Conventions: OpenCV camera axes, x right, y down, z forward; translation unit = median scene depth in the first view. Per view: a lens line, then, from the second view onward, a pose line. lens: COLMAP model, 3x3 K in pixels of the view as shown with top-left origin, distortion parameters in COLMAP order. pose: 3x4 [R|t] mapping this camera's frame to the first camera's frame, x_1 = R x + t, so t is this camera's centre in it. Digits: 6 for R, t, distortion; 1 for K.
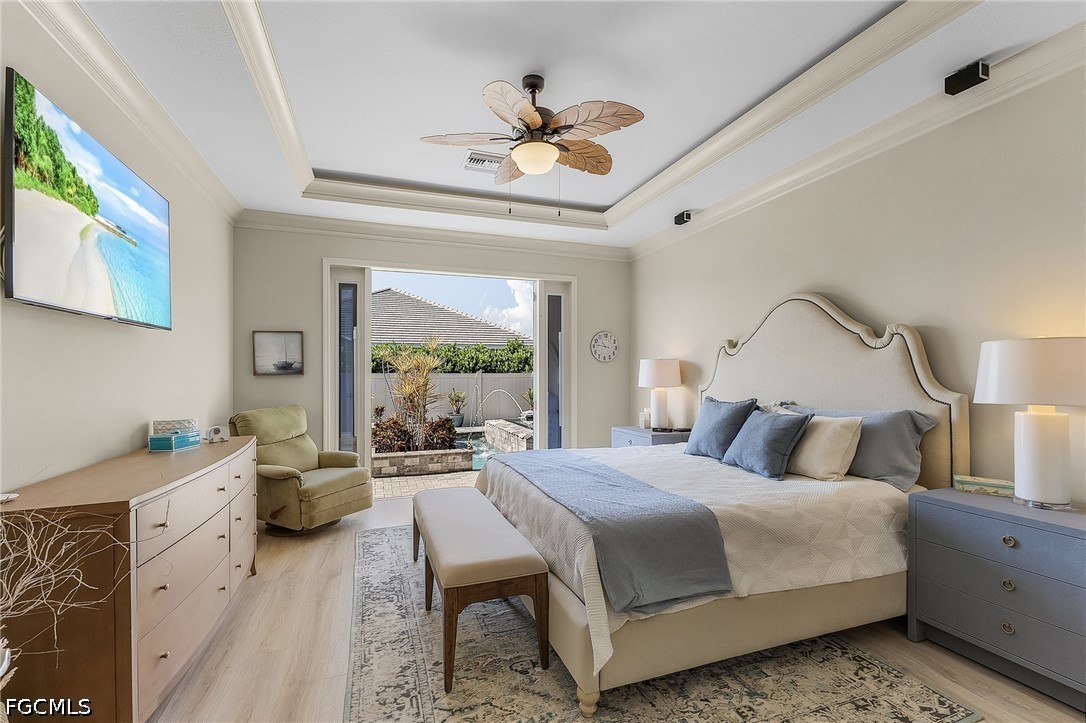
lens RADIAL K [[470.4, 0, 535.2], [0, 470.4, 368.9], [0, 0, 1]] dist [0.009037, -0.001542]
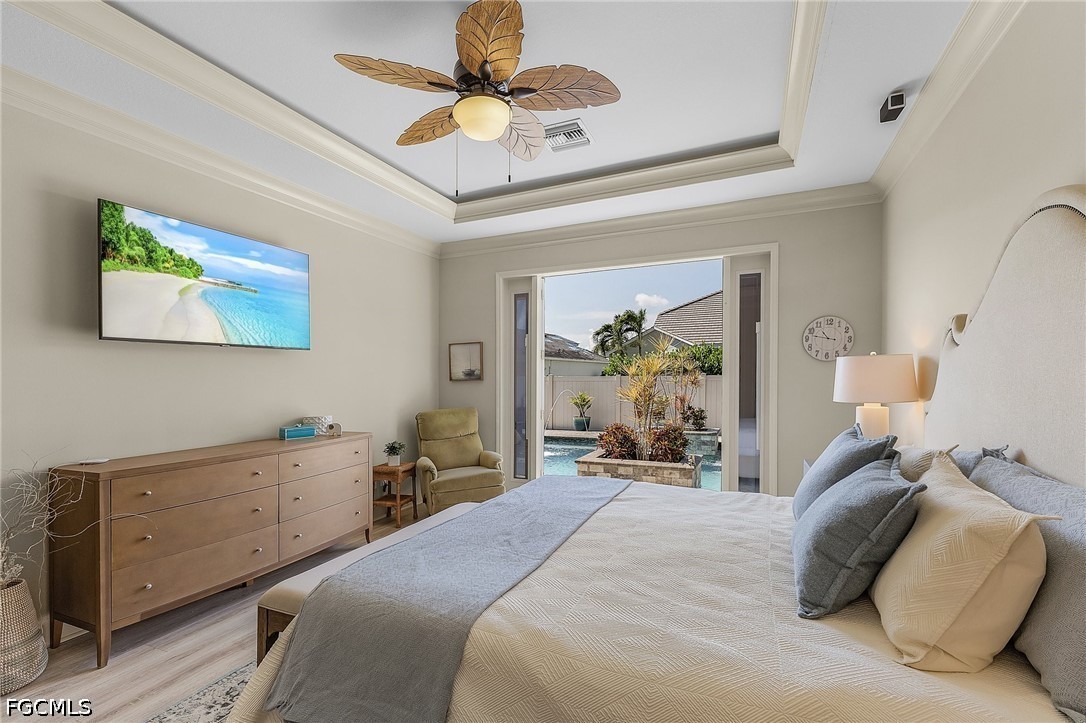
lens RADIAL K [[470.4, 0, 546.2], [0, 470.4, 374.7], [0, 0, 1]] dist [0.009037, -0.001542]
pose [[0.733620, -0.005955, -0.679534, 0.387758], [0.013615, 0.999890, 0.005937, -0.006288], [0.679424, -0.013607, 0.733620, 0.289389]]
